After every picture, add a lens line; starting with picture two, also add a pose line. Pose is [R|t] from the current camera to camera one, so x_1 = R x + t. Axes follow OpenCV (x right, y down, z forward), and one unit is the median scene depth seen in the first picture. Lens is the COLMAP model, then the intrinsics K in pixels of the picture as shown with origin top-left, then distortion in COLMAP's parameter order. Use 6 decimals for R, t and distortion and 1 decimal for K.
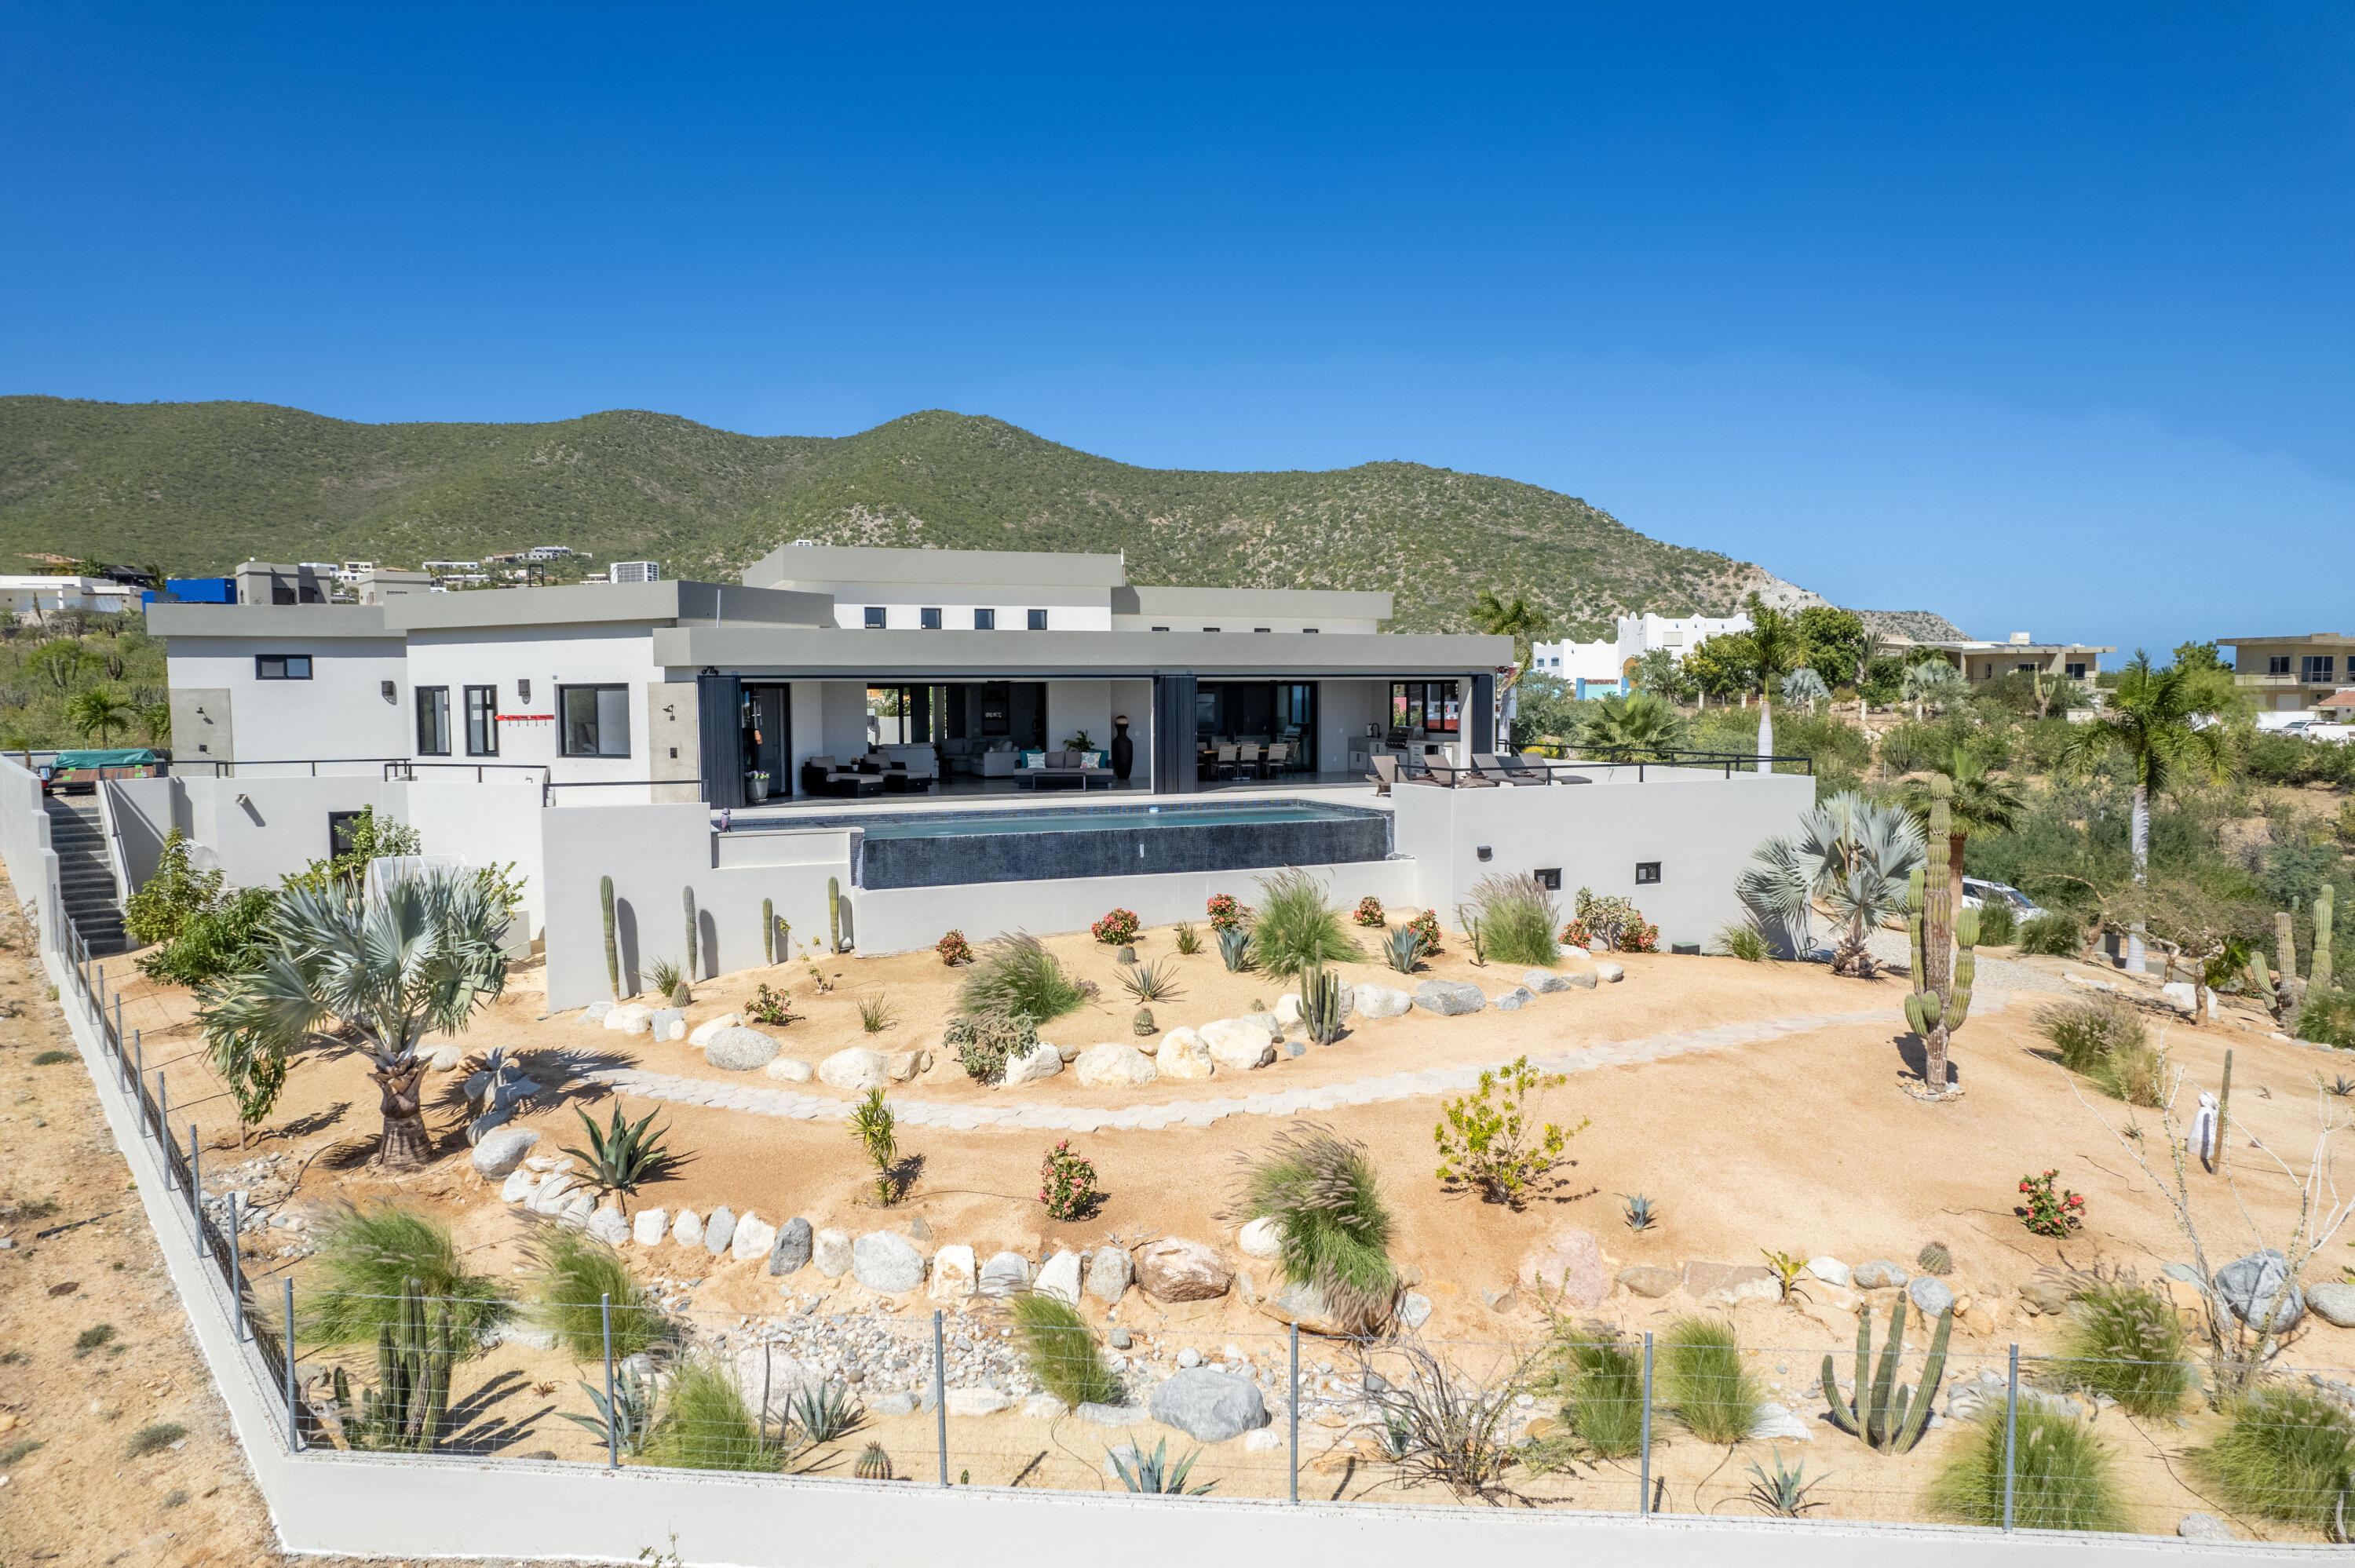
lens RADIAL K [[1502.5, 0, 1164.1], [0, 1502.5, 823.1], [0, 0, 1]] dist [-0.077276, 0.064947]
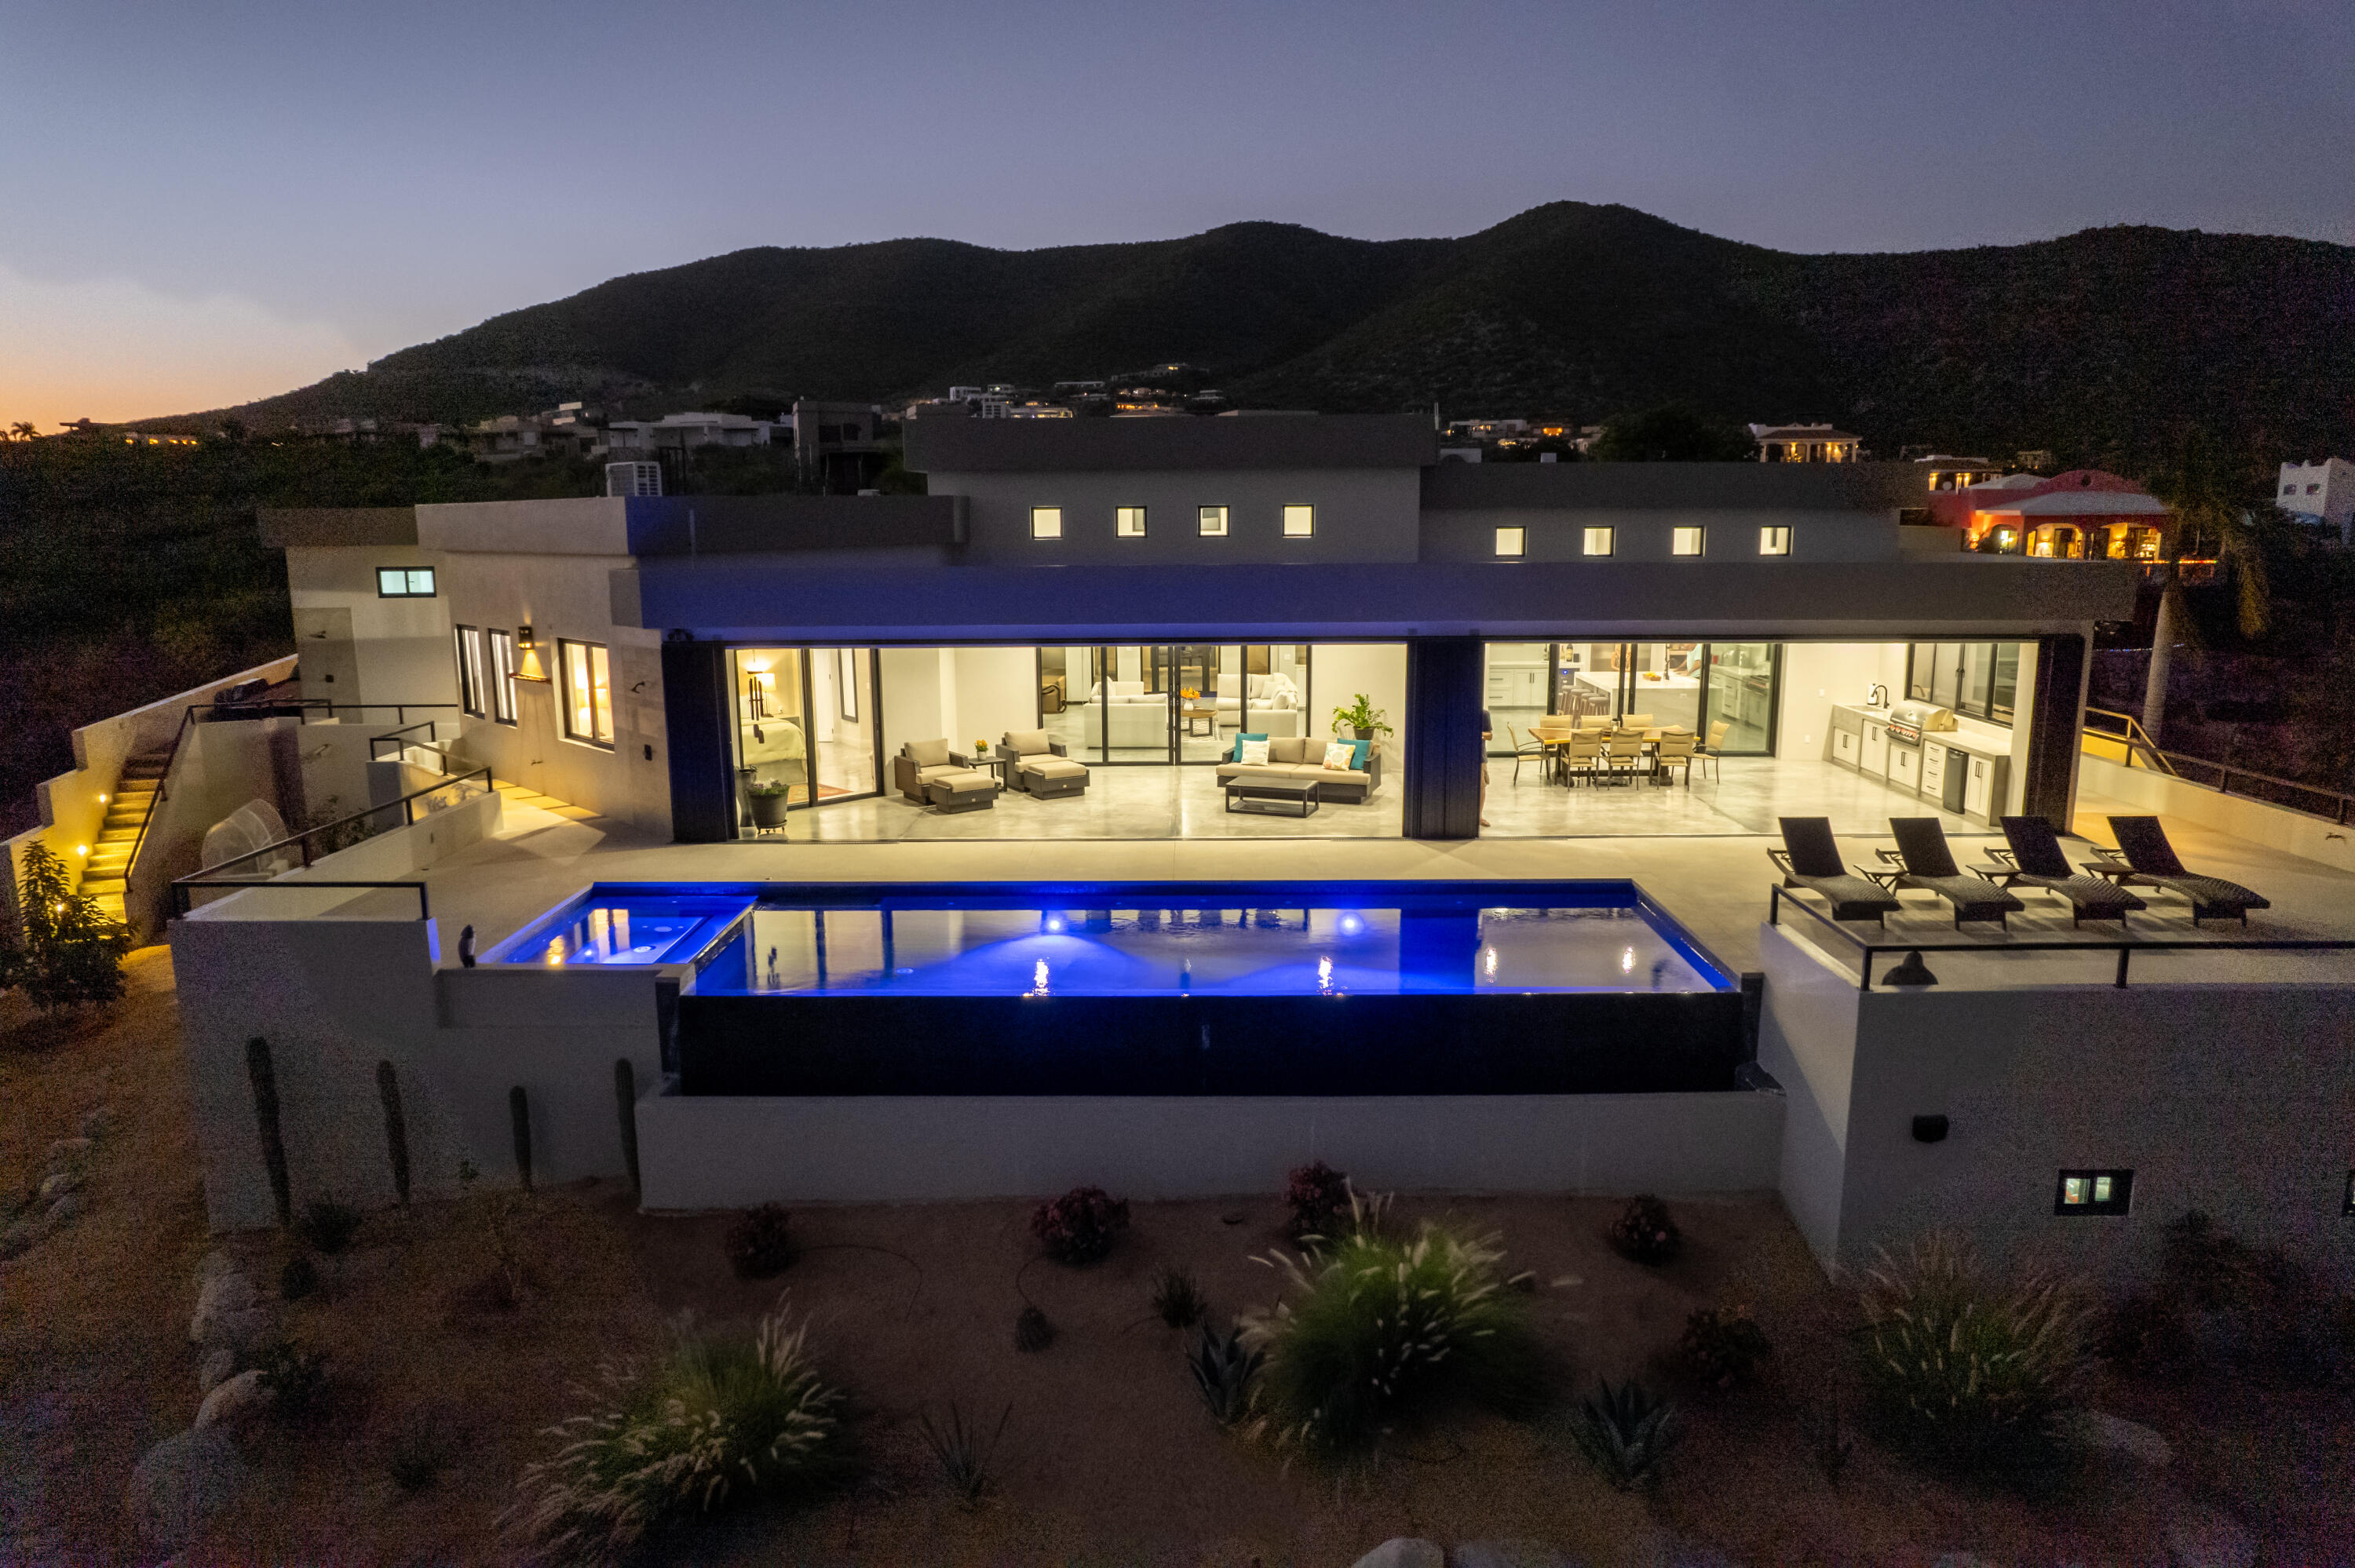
lens RADIAL K [[1502.5, 0, 1164.1], [0, 1502.5, 823.1], [0, 0, 1]] dist [-0.077276, 0.064947]
pose [[0.920611, 0.078160, -0.382579, 0.112700], [-0.030569, 0.991182, 0.128936, -0.083893], [0.389283, -0.107005, 0.914882, 0.363987]]
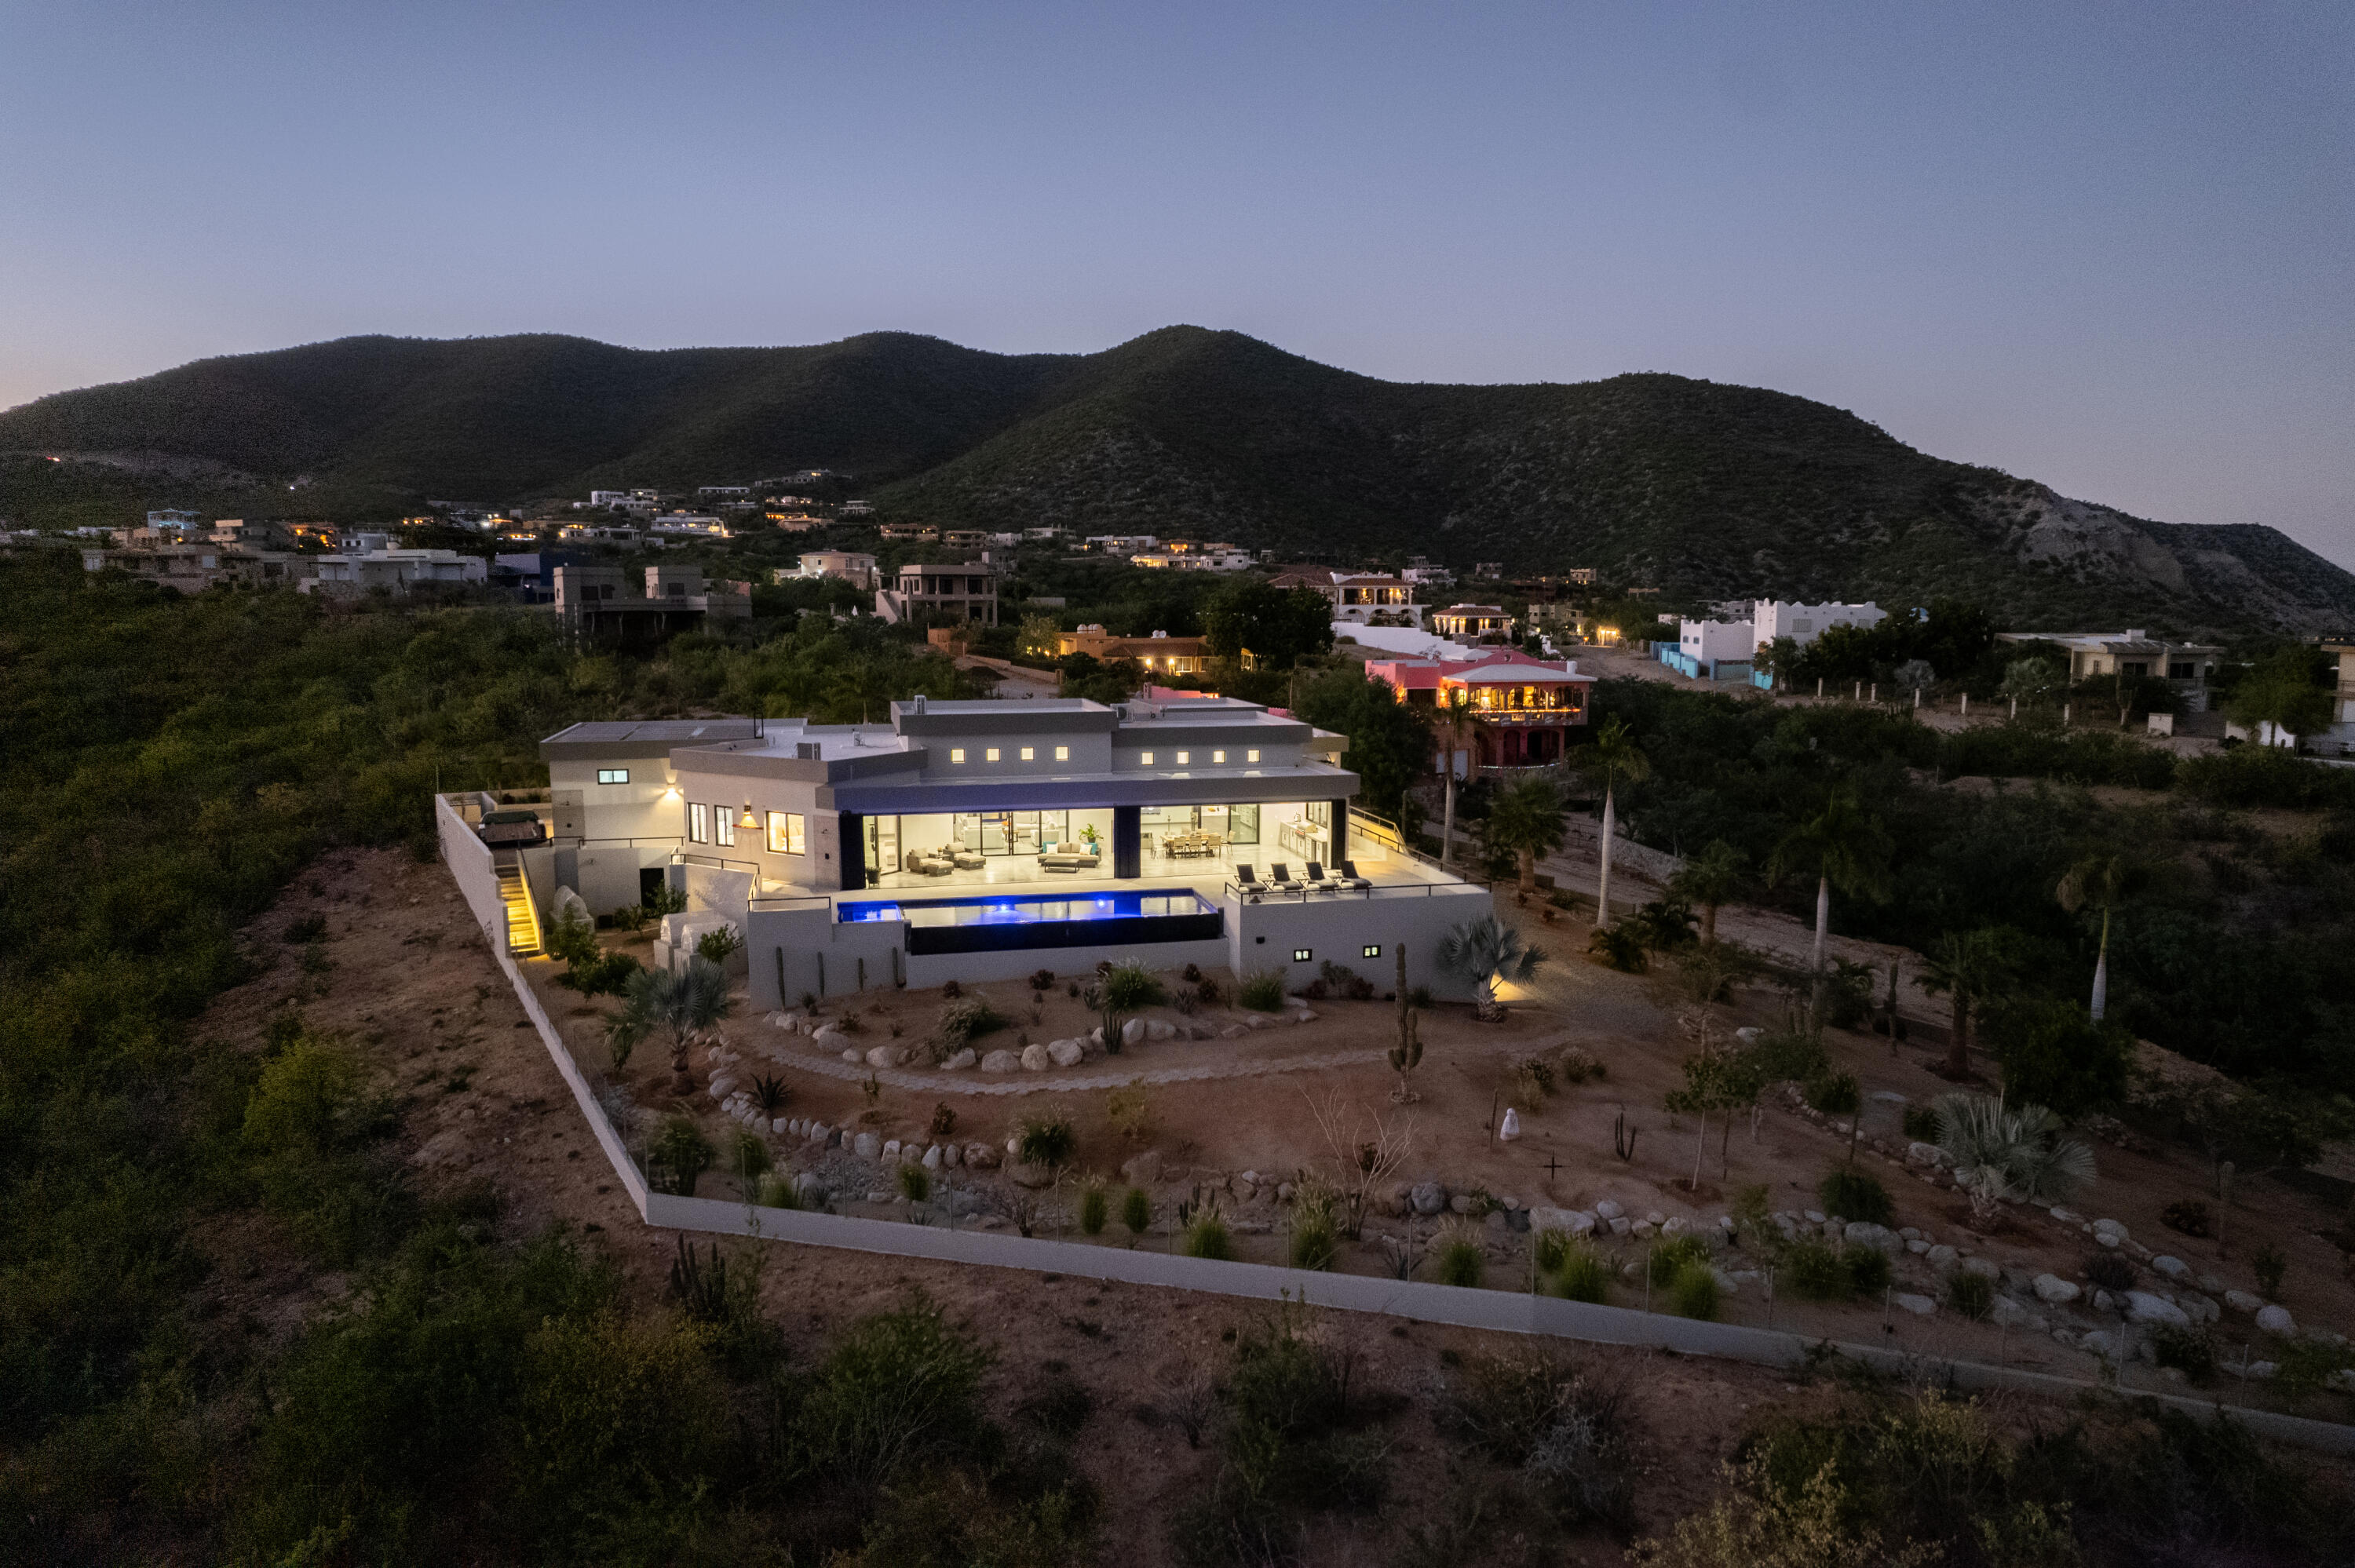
lens RADIAL K [[1502.5, 0, 1164.1], [0, 1502.5, 823.1], [0, 0, 1]] dist [-0.077276, 0.064947]
pose [[0.986539, 0.028637, -0.161002, 0.264180], [-0.018980, 0.997945, 0.061200, -0.154393], [0.162424, -0.057321, 0.985055, -0.512744]]
